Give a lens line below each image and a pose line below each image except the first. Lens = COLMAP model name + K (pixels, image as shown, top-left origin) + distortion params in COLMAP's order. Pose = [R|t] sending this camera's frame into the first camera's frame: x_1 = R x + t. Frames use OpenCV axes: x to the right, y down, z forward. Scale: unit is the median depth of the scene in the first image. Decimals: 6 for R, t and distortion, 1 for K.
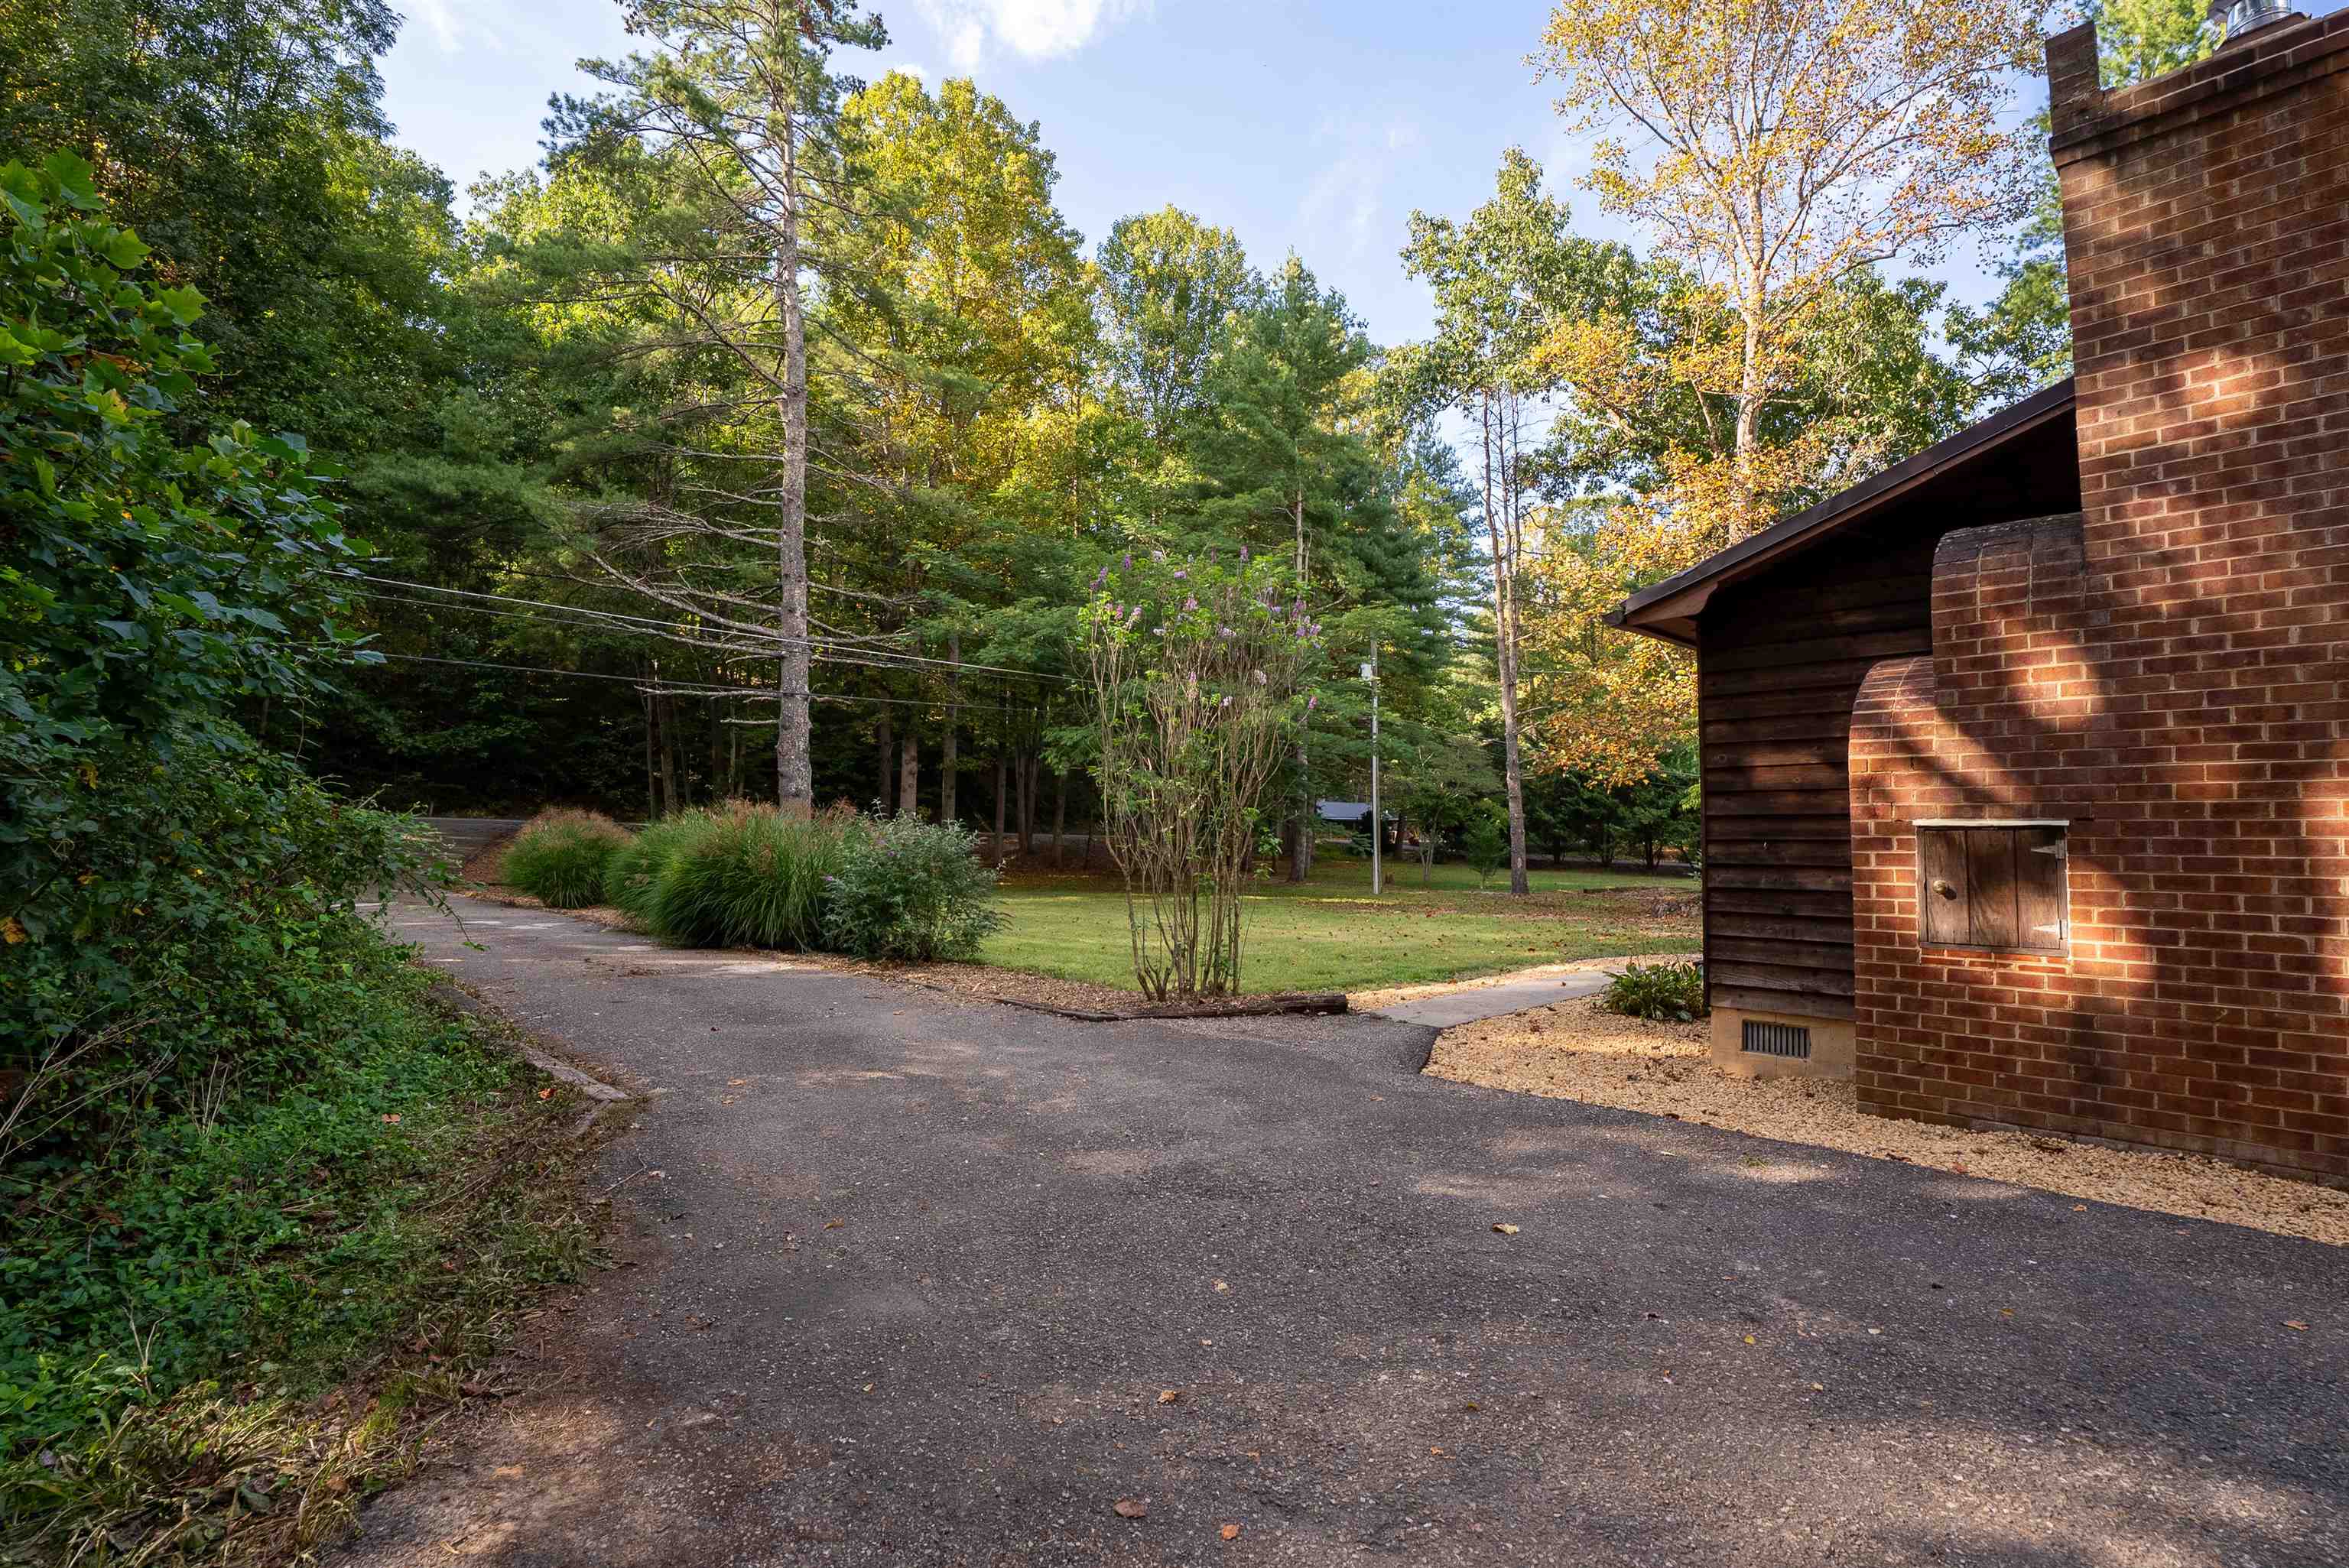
lens RADIAL K [[1081.3, 0, 1174.5], [0, 1081.3, 784.0], [0, 0, 1]] dist [-0.057023, 0.013134]
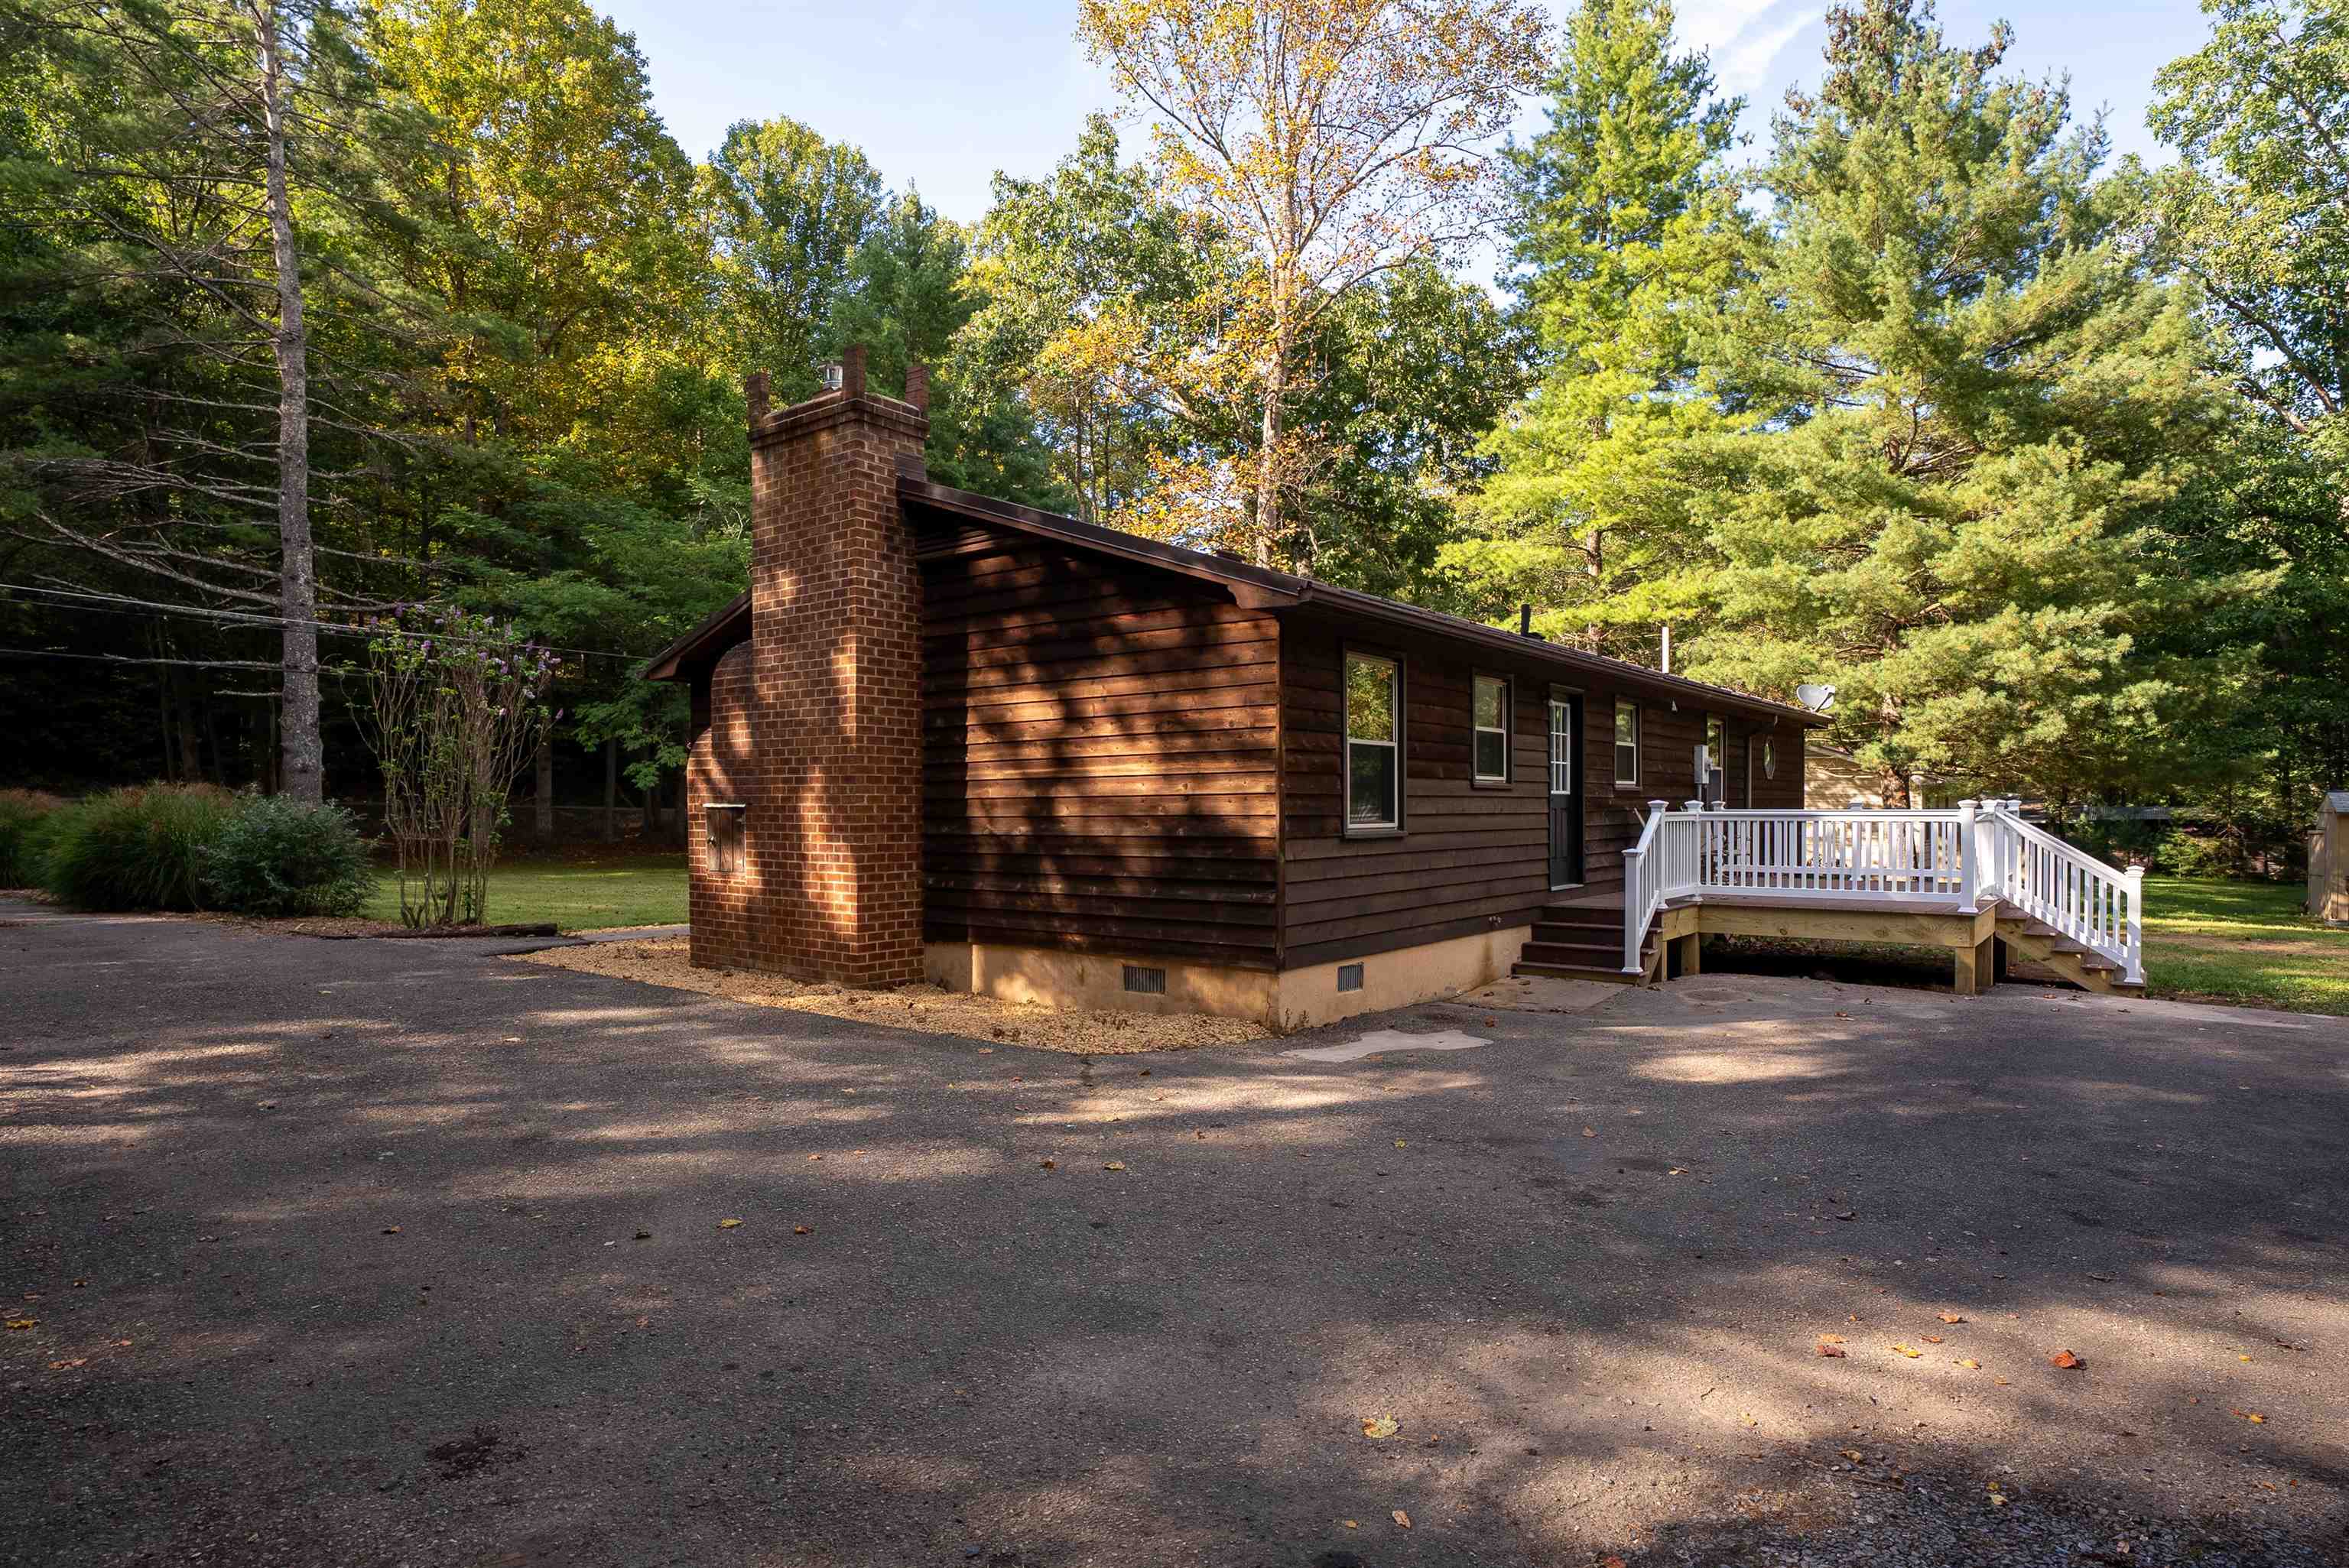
lens RADIAL K [[1326.3, 0, 1173.5], [0, 1326.3, 829.4], [0, 0, 1]] dist [-0.045119, 0.047184]
pose [[0.988286, 0.001494, 0.152605, 0.249431], [-0.010123, 0.998391, 0.055786, -0.012246], [-0.152276, -0.056678, 0.986712, -0.293546]]
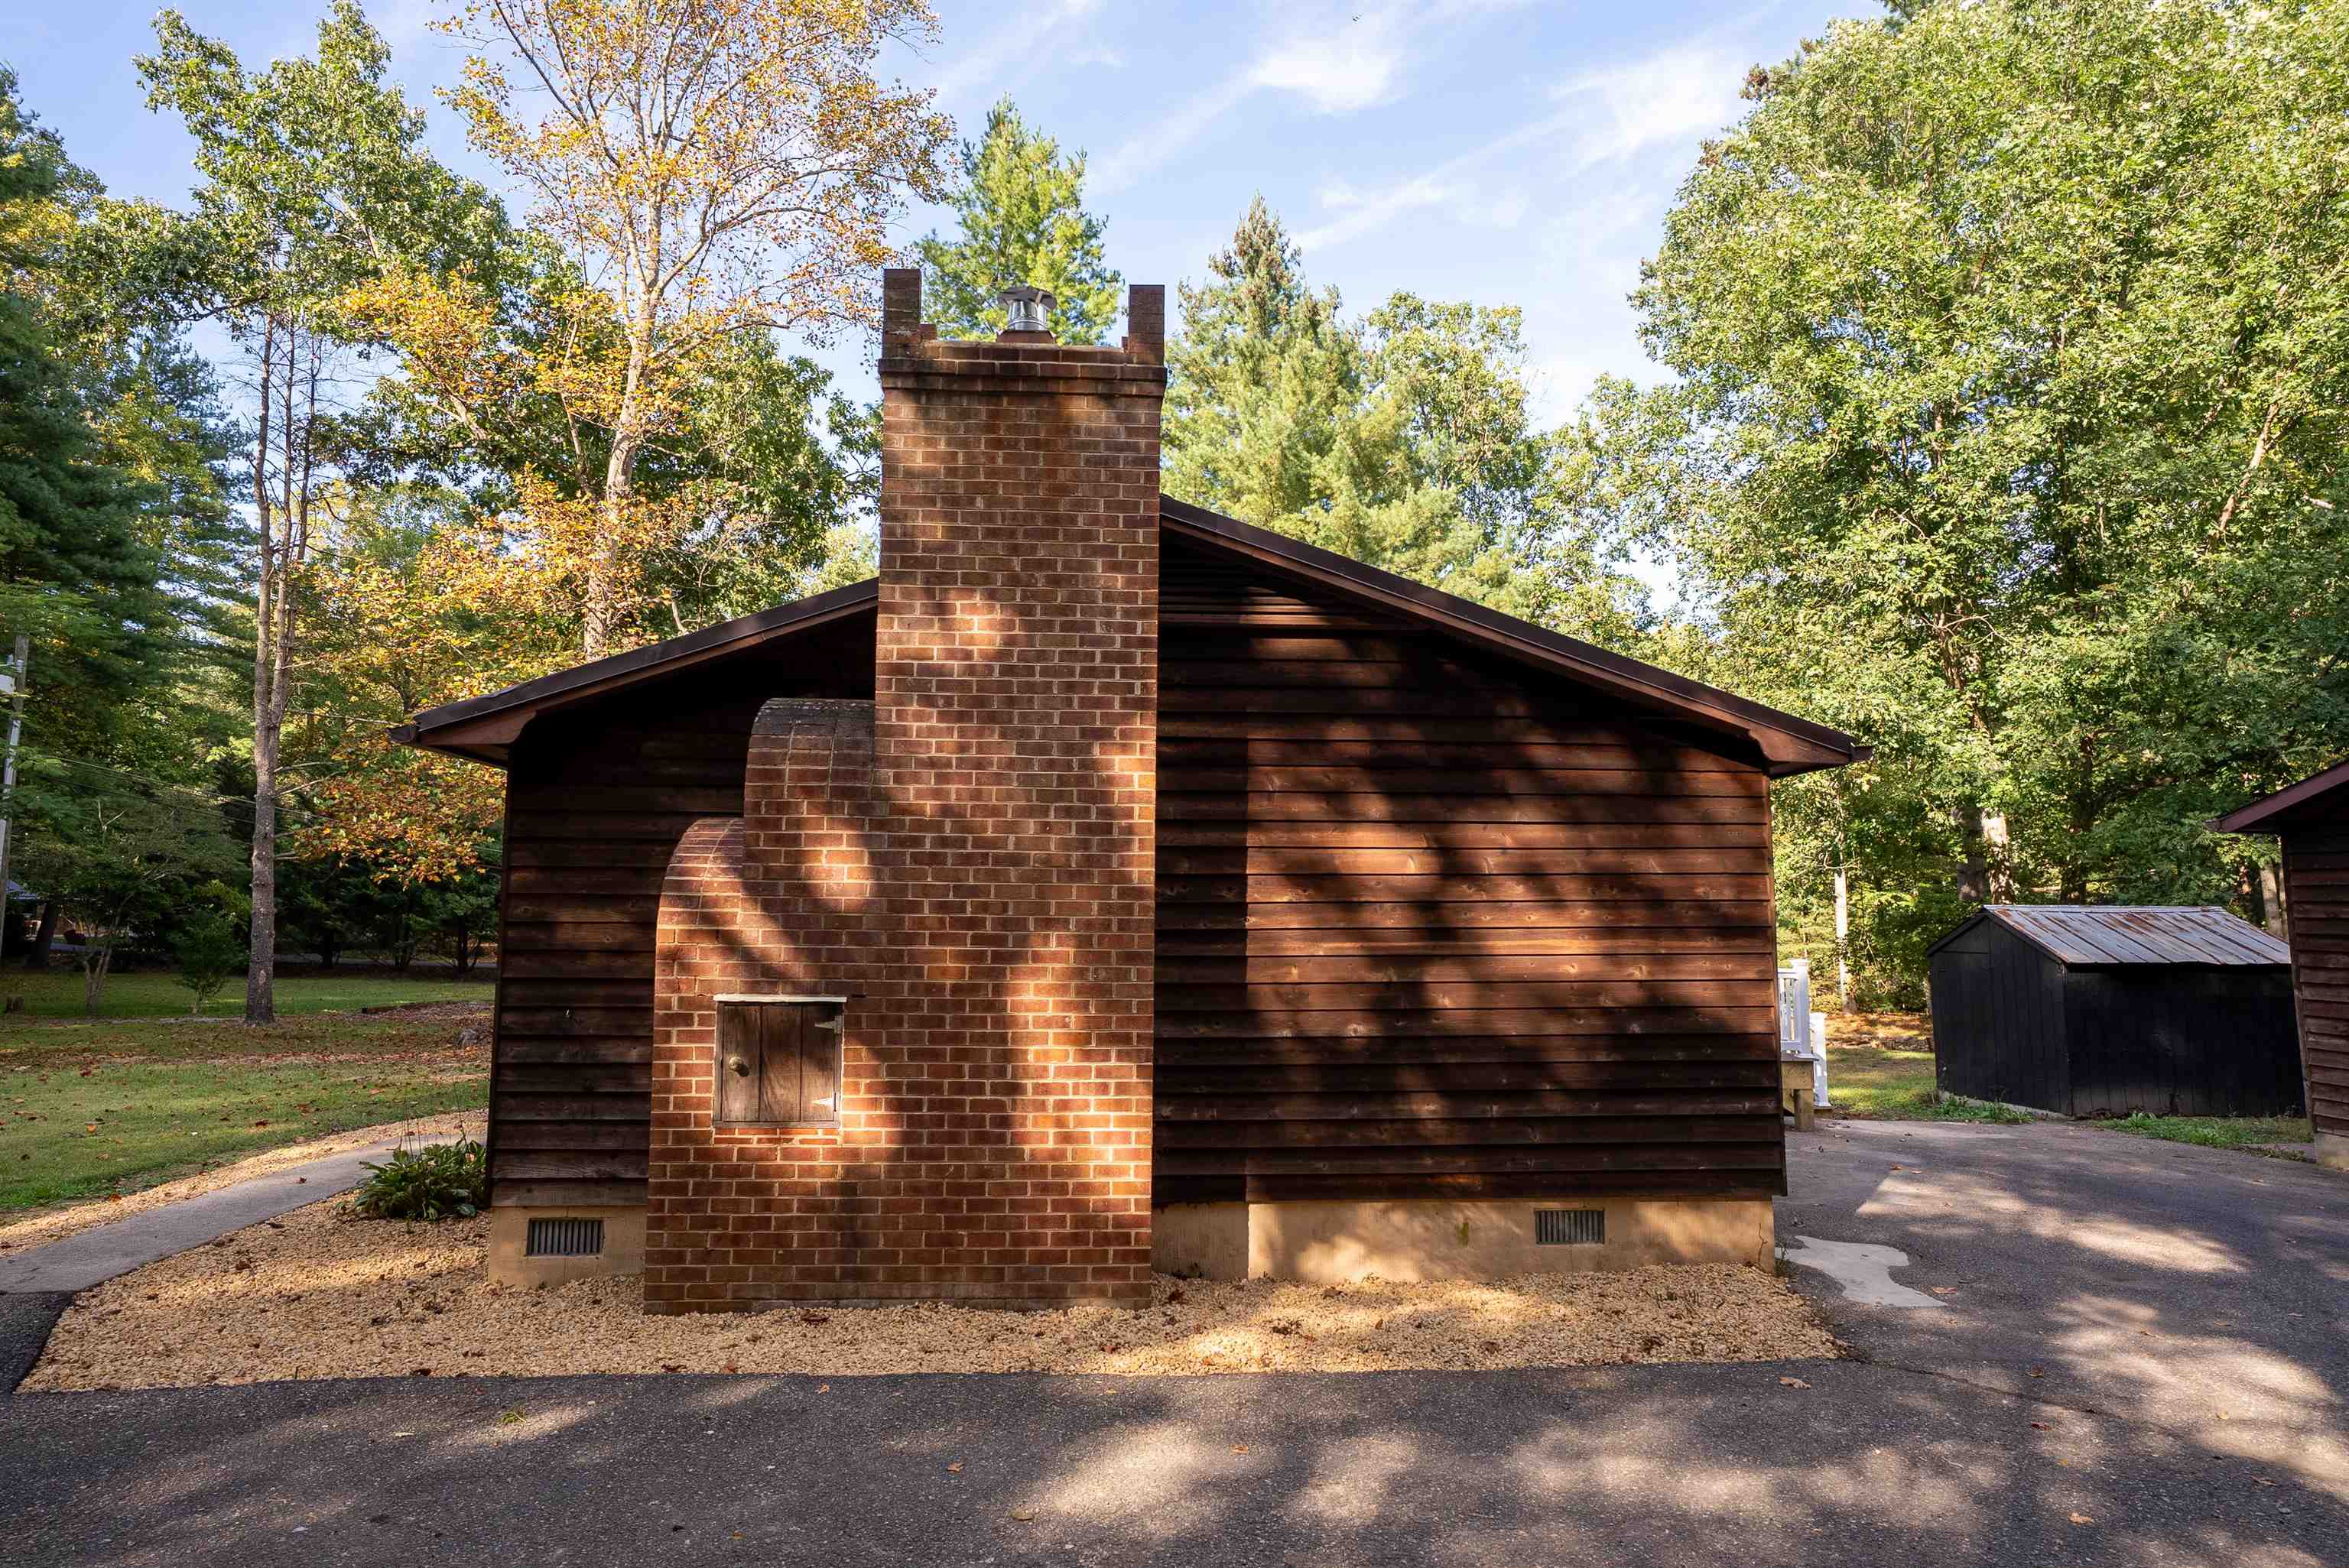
lens RADIAL K [[1348.8, 0, 1165.8], [0, 1348.8, 776.0], [0, 0, 1]] dist [-0.028405, 0.042888]
pose [[0.625767, 0.089153, 0.774898, -0.002736], [-0.041351, 0.995841, -0.081180, -0.017941], [-0.778913, 0.018757, 0.626851, -0.021124]]
